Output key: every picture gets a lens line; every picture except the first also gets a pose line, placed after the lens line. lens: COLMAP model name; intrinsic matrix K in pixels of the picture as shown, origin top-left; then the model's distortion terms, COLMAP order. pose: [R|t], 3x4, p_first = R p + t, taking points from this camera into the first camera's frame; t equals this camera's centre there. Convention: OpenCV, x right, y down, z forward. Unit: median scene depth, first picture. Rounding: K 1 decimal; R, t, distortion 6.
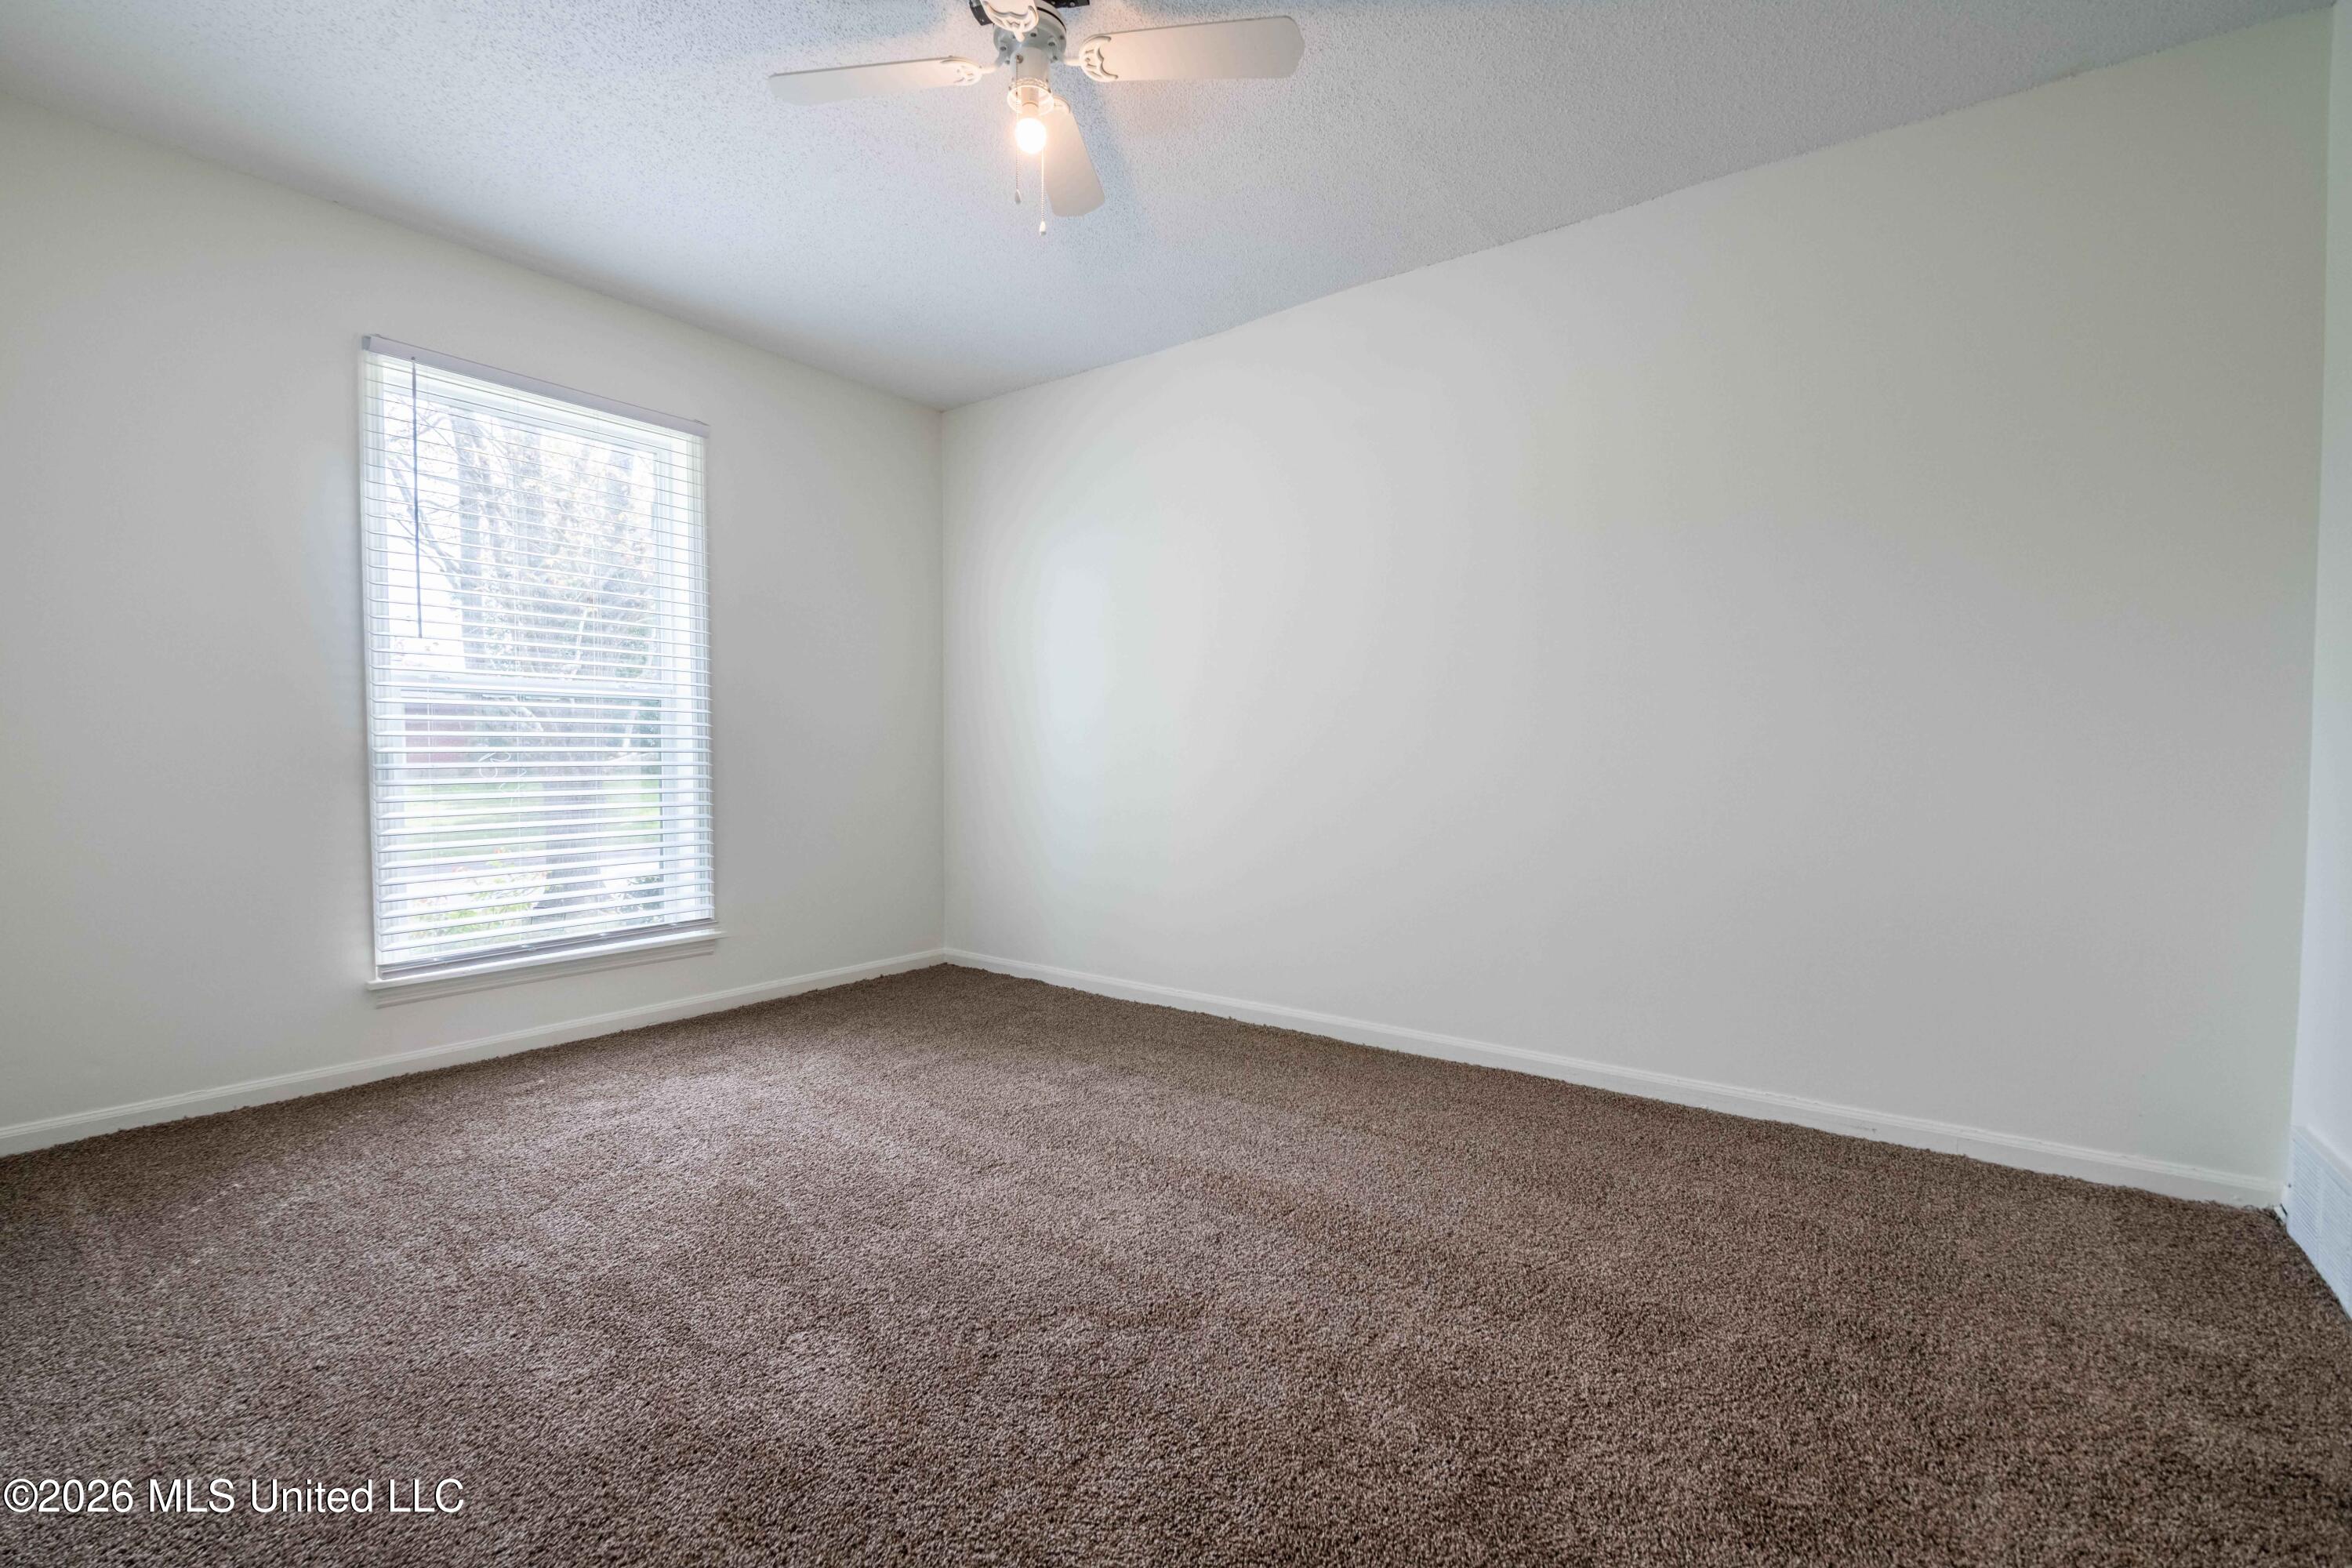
lens RADIAL K [[1023.8, 0, 1158.3], [0, 1023.8, 785.8], [0, 0, 1]] dist [0.006346, -0.010348]
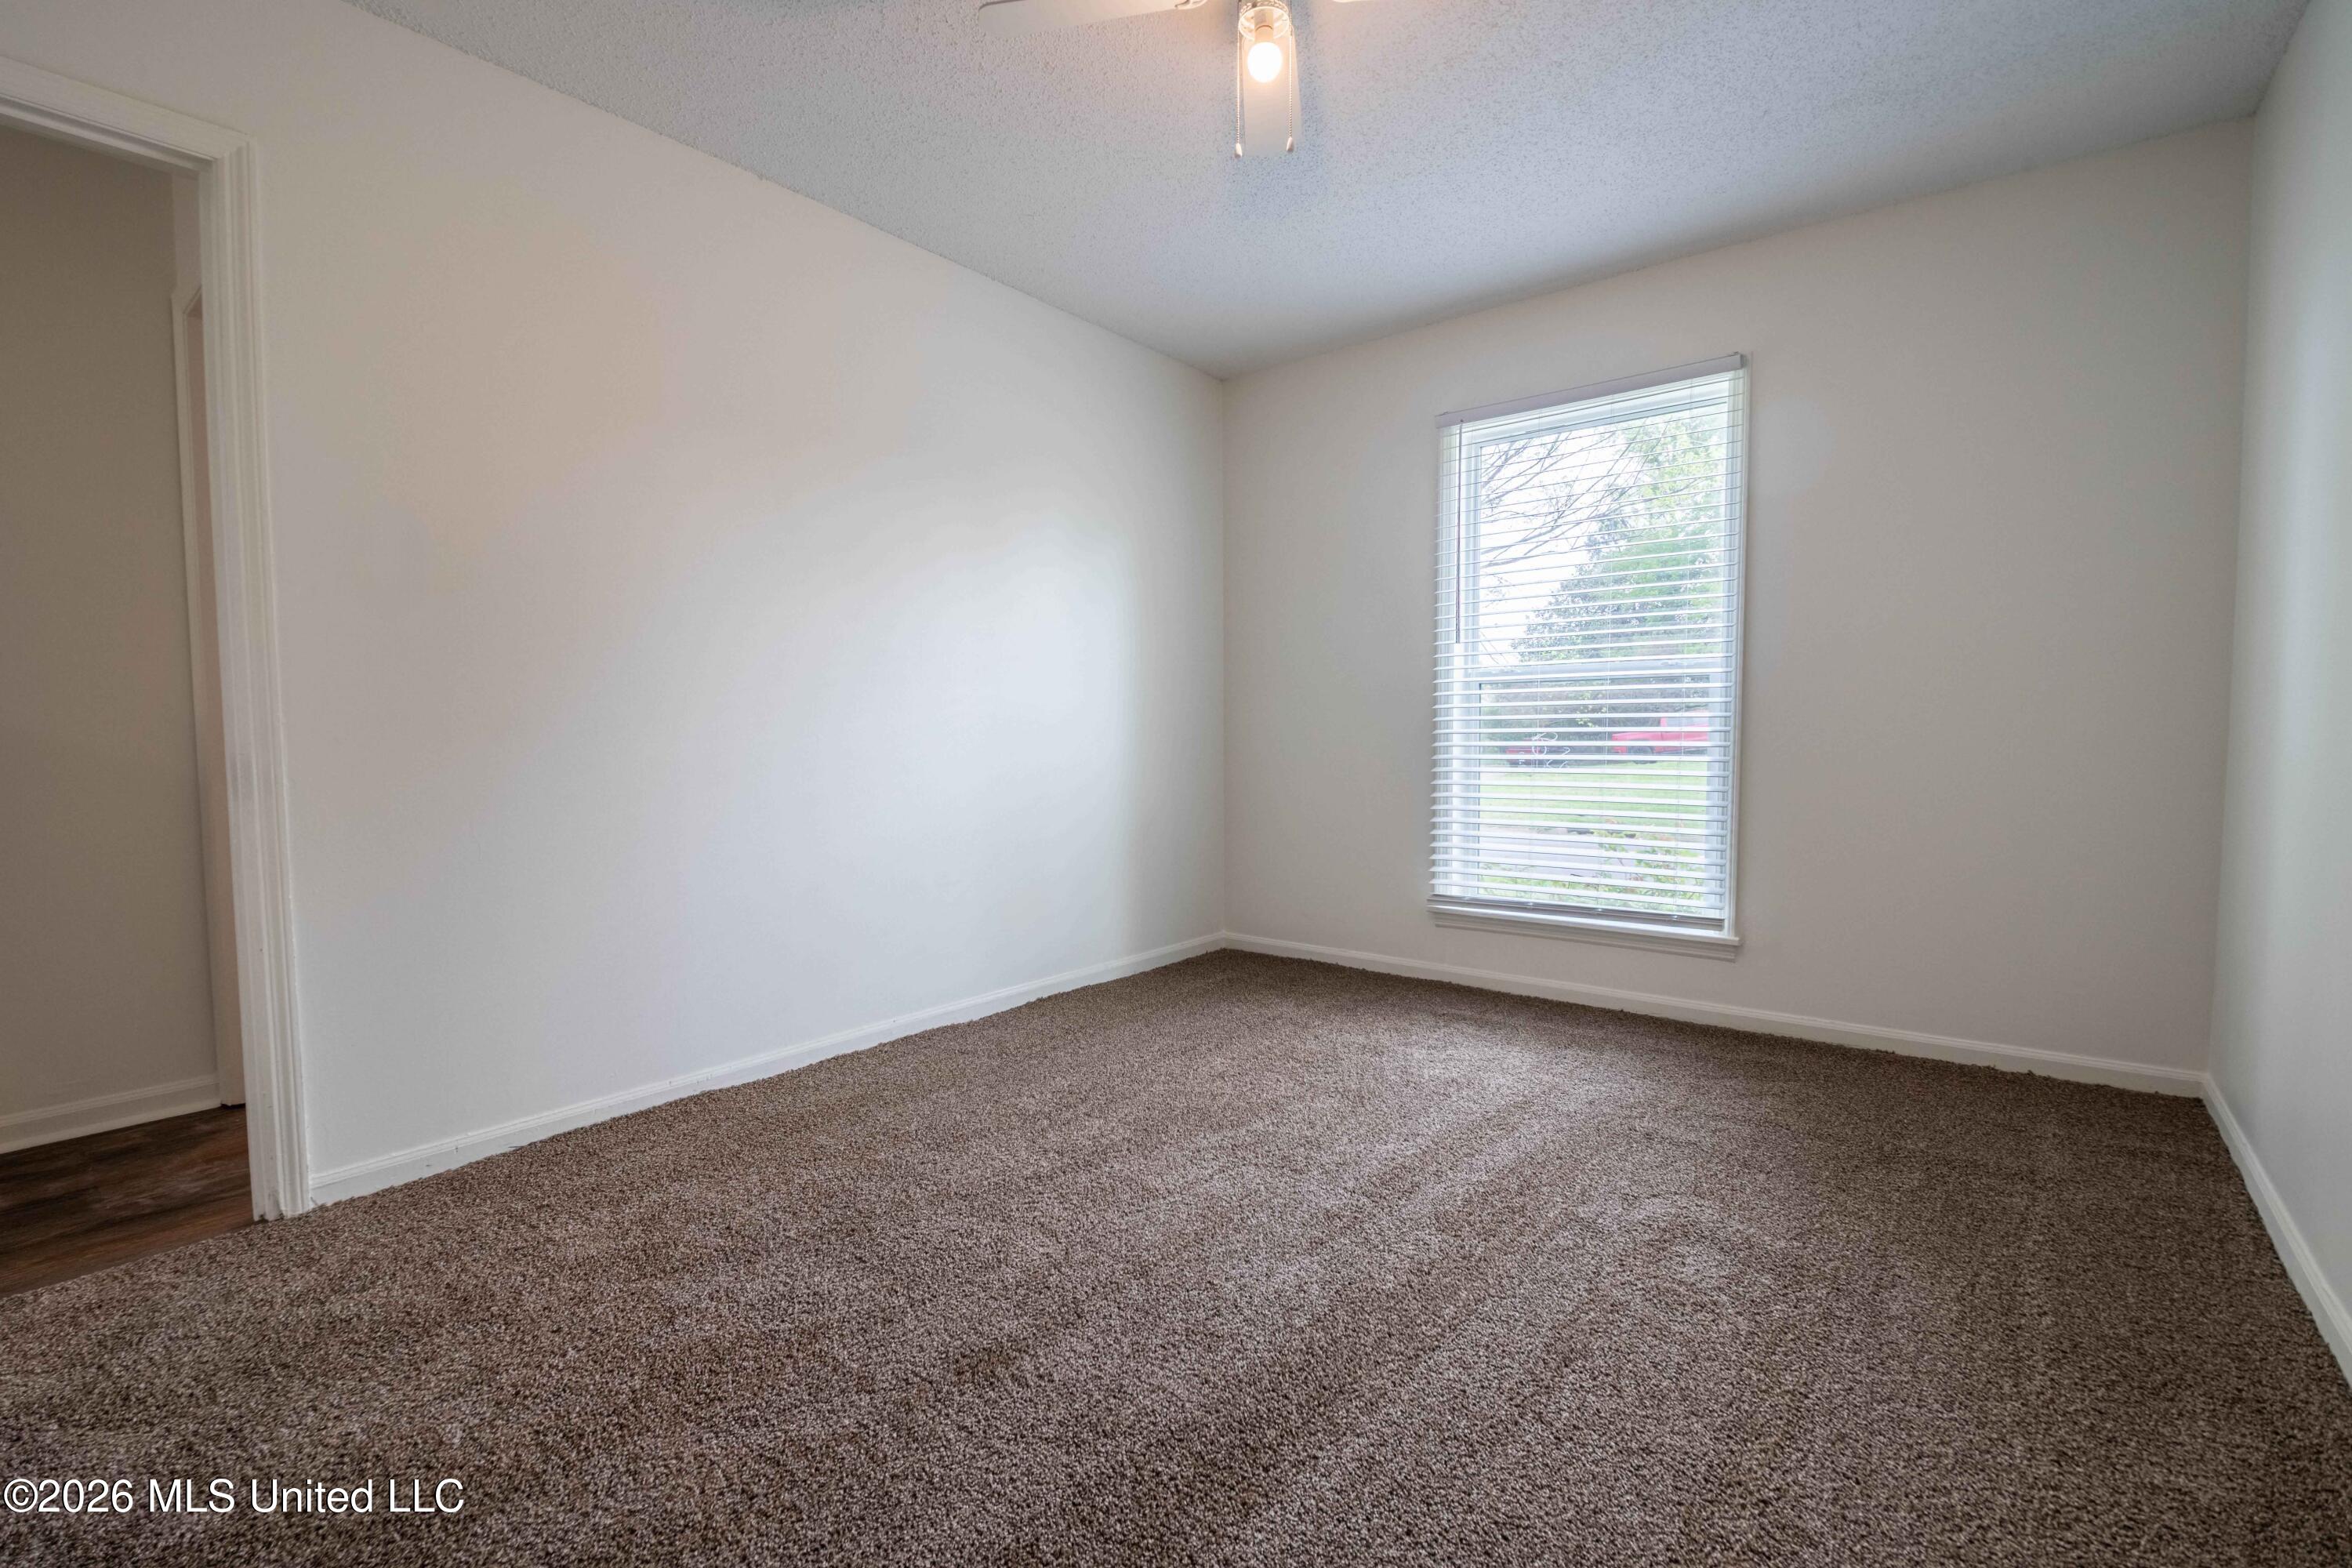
lens RADIAL K [[1061.5, 0, 1148.8], [0, 1061.5, 792.2], [0, 0, 1]] dist [0.003557, -0.011277]
pose [[-0.032985, 0.060983, -0.997594, 0.570615], [-0.027308, 0.997709, 0.061893, -0.027892], [0.999083, 0.029284, -0.031244, 0.625036]]
